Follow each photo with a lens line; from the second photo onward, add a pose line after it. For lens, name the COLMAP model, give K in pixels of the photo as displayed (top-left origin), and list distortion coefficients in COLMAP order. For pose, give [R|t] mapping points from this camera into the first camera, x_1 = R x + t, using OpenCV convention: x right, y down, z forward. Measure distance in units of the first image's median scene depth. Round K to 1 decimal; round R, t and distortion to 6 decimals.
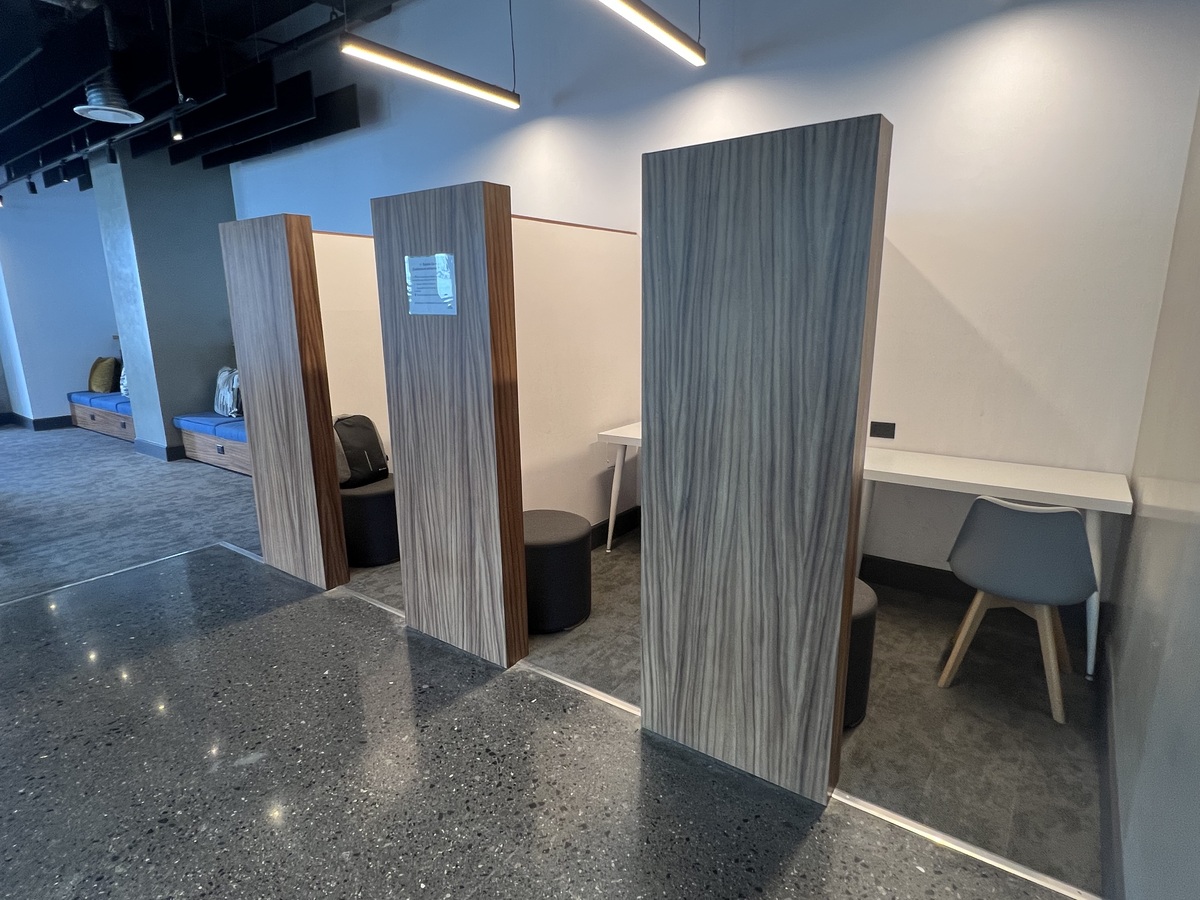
lens RADIAL K [[645.5, 0, 600.0], [0, 645.5, 450.0], [0, 0, 1]] dist [-0.005008, 0.002940]
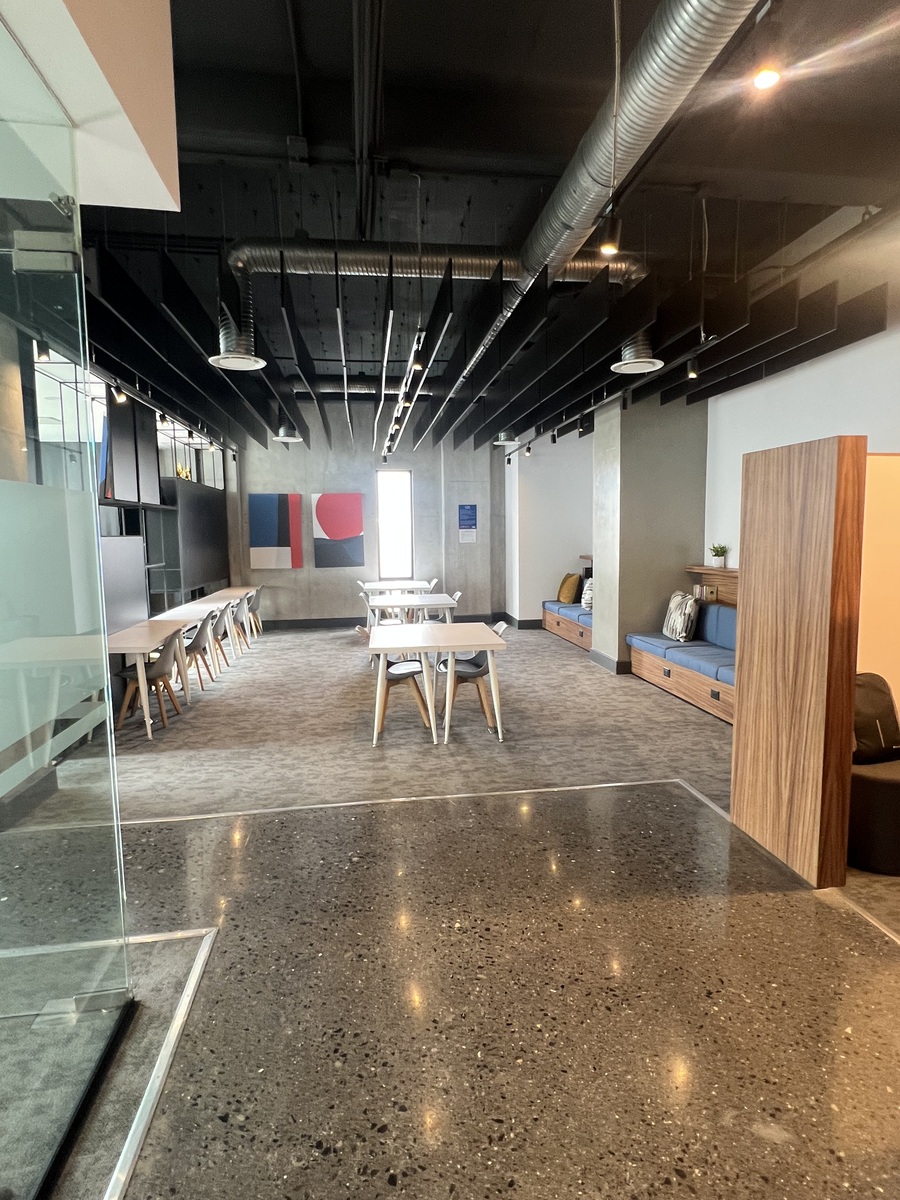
lens RADIAL K [[645.5, 0, 450.0], [0, 645.5, 600.0], [0, 0, 1]] dist [-0.005008, 0.002940]
pose [[0.693071, 0.076774, -0.716769, -0.142060], [-0.152374, 0.987448, -0.041569, -0.025560], [0.704581, 0.138027, 0.696070, 0.050947]]
